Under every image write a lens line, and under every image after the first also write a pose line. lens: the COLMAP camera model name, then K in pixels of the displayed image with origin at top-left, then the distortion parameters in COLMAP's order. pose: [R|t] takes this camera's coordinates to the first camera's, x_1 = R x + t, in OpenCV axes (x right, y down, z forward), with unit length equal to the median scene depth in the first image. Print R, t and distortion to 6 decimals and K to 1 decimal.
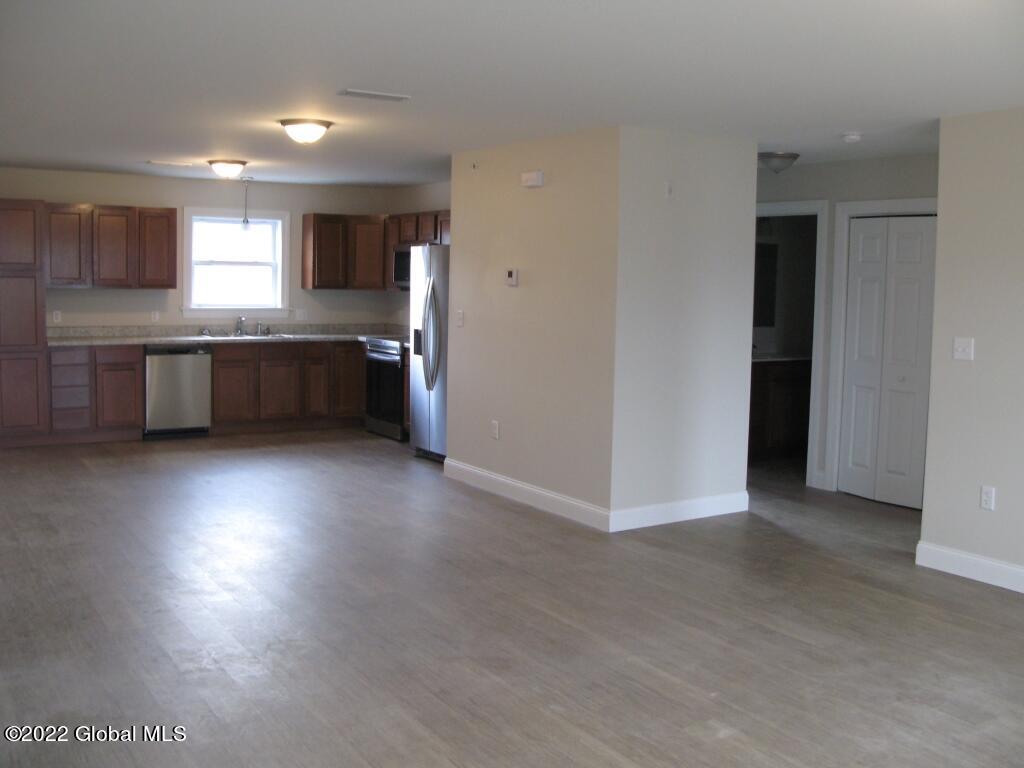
lens RADIAL K [[1055.4, 0, 514.8], [0, 1055.4, 366.2], [0, 0, 1]] dist [-0.178710, 0.194399]
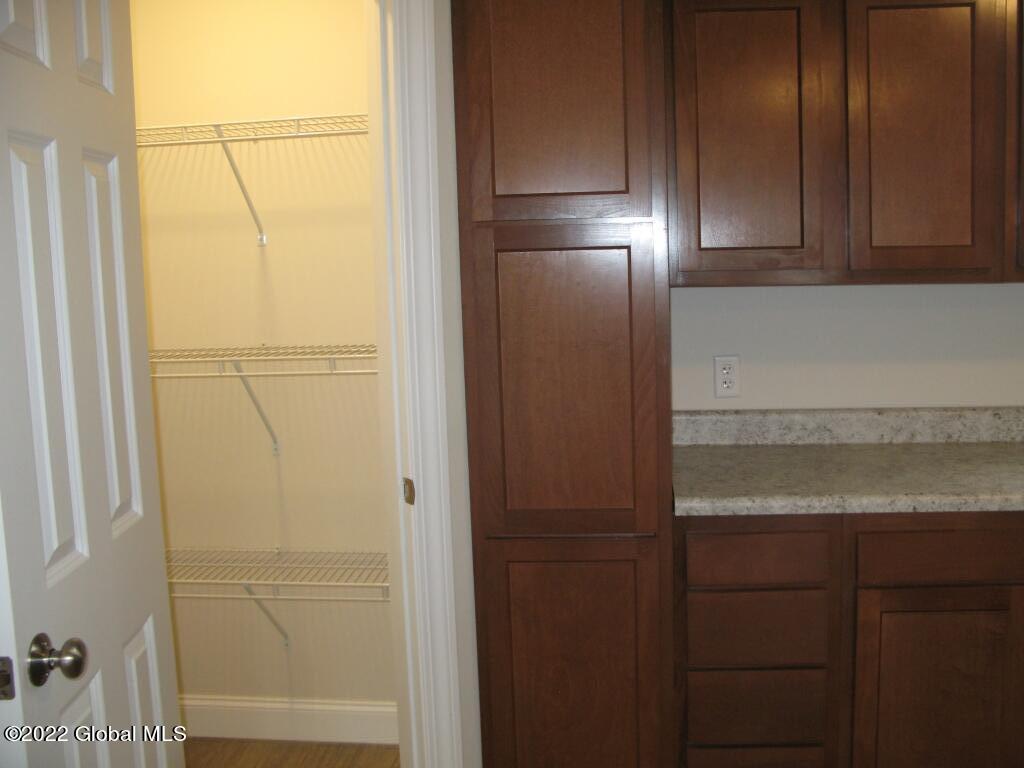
lens RADIAL K [[1005.0, 0, 514.7], [0, 1005.0, 372.5], [0, 0, 1]] dist [-0.141015, 0.023335]
pose [[0.773783, 0.031345, -0.632674, -0.305629], [-0.008724, 0.999208, 0.038835, -0.060062], [0.633390, -0.024531, 0.773444, 0.725227]]
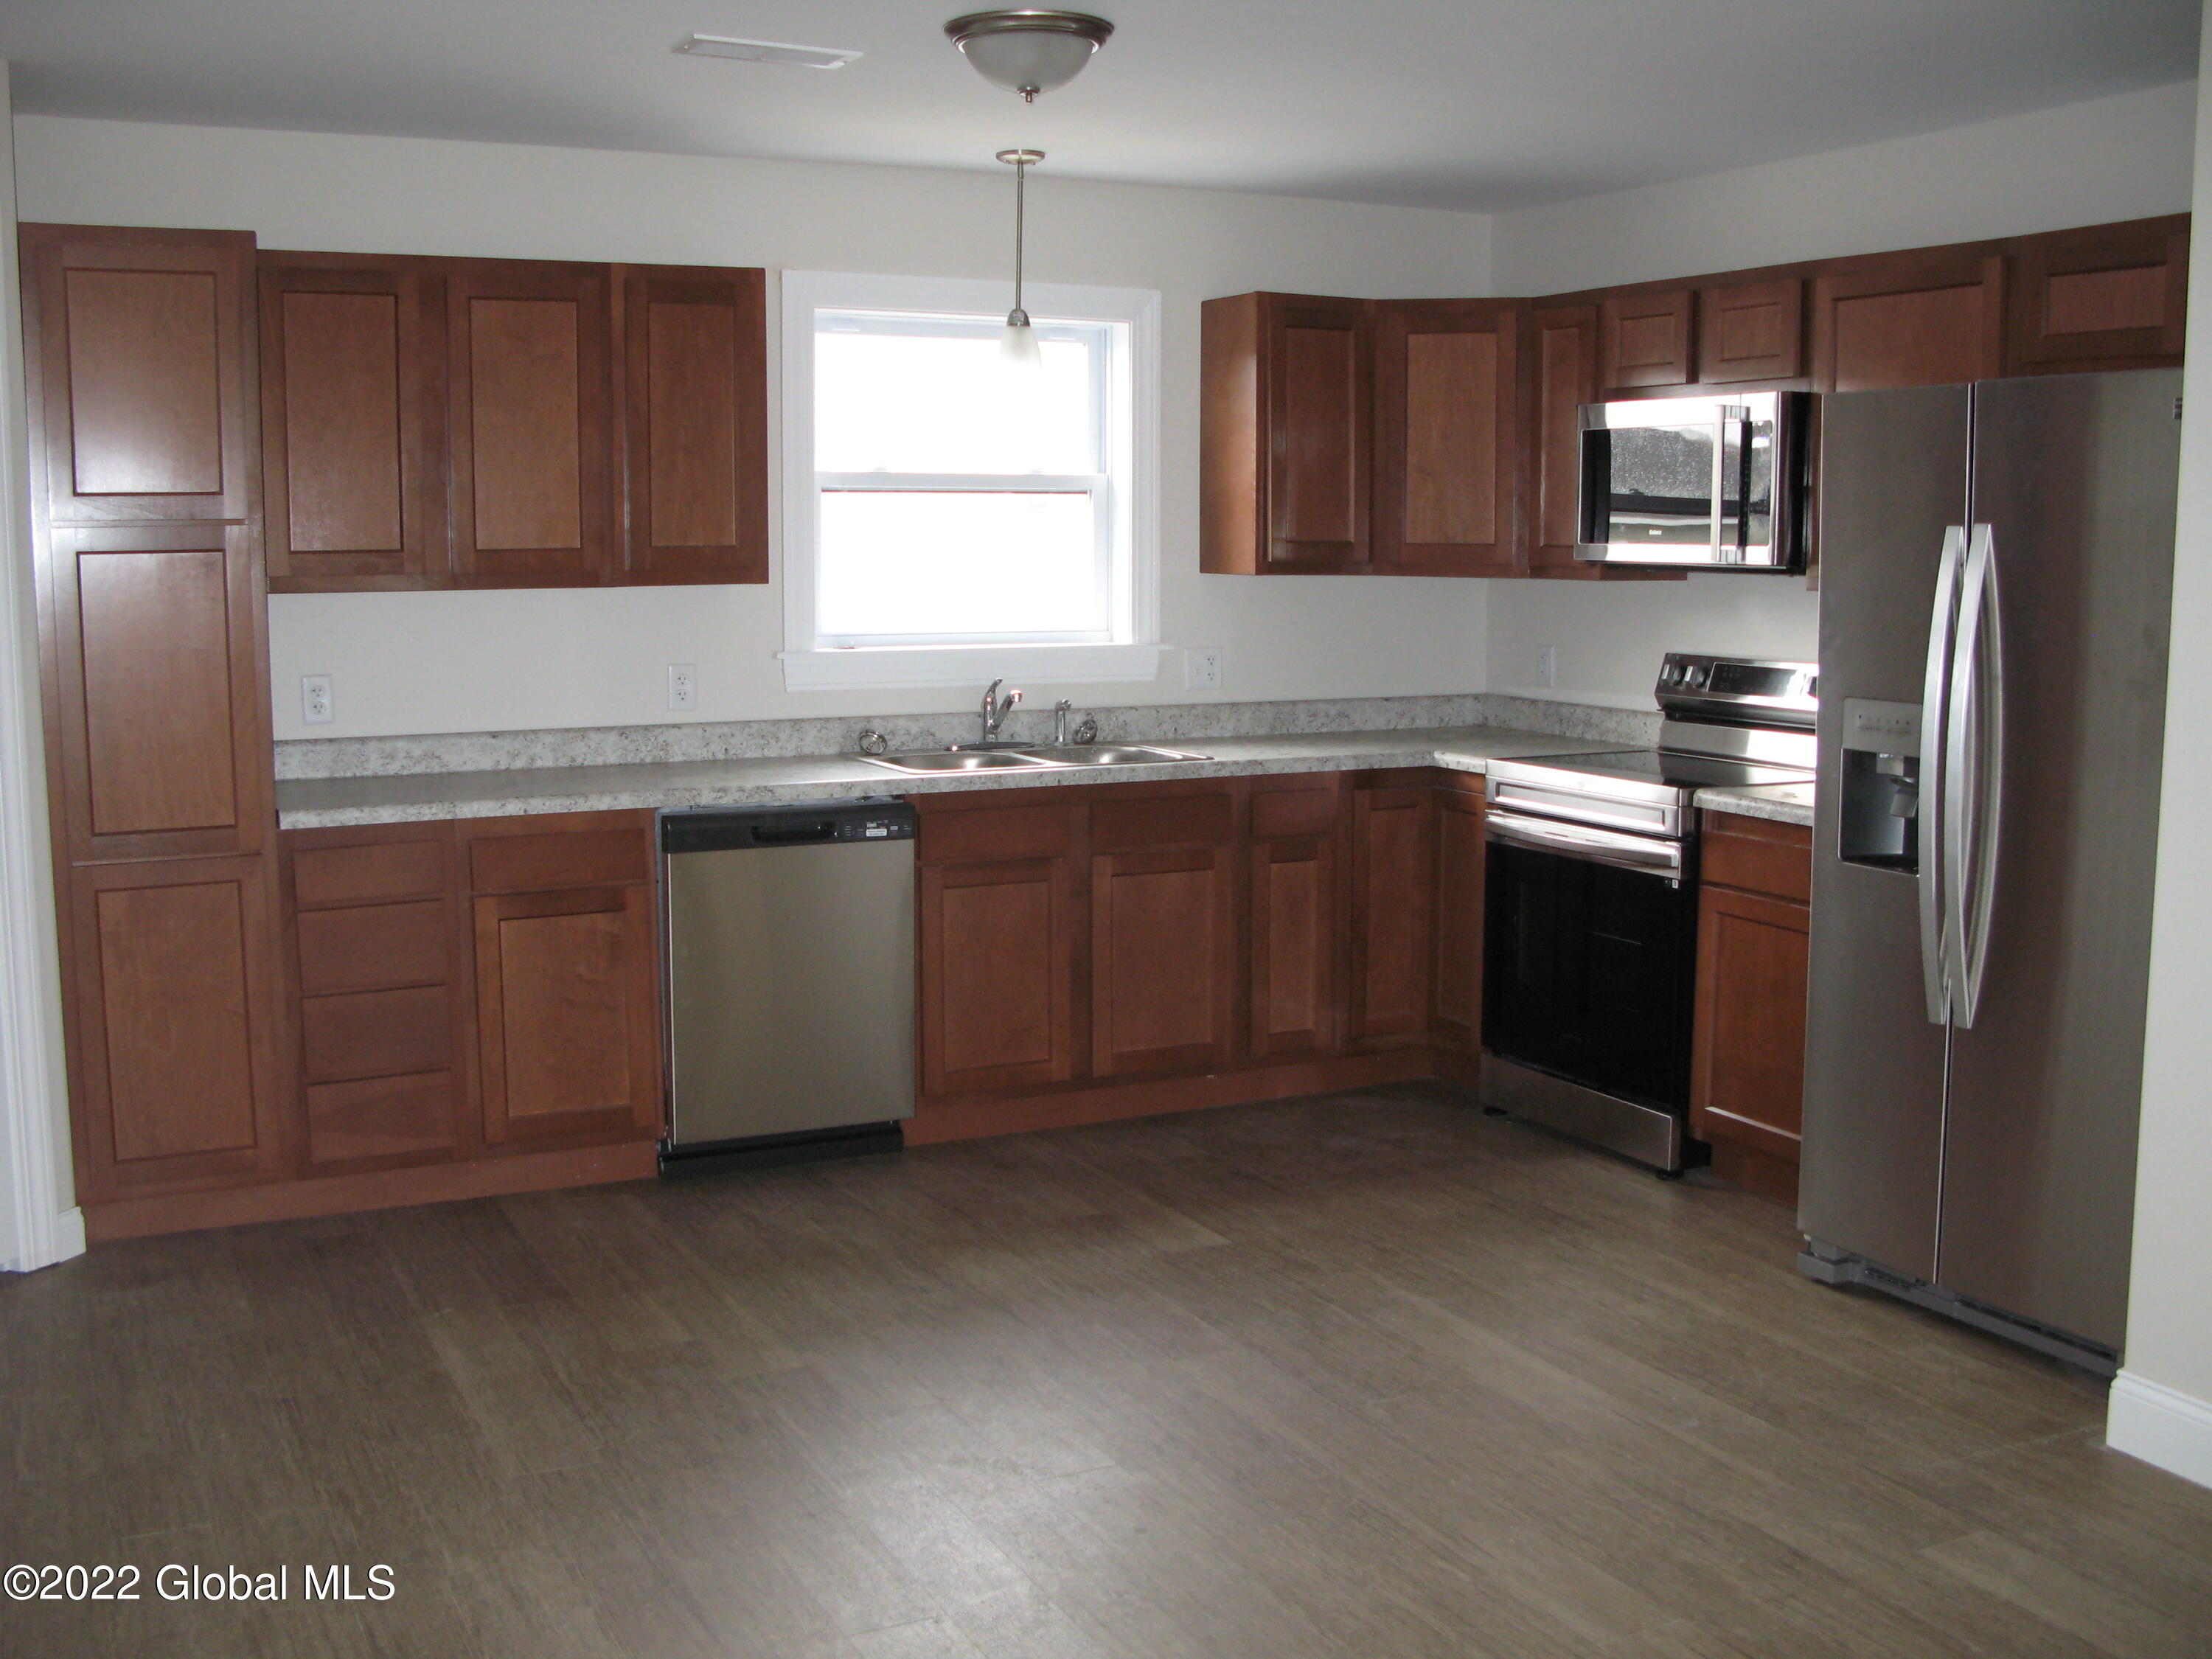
lens RADIAL K [[2279.8, 0, 1112.1], [0, 2279.8, 791.0], [0, 0, 1]] dist [-0.178710, 0.194399]
pose [[0.995784, -0.008572, -0.091324, -0.193736], [0.011410, 0.999467, 0.030602, -0.039947], [0.091013, -0.031515, 0.995351, 0.452141]]
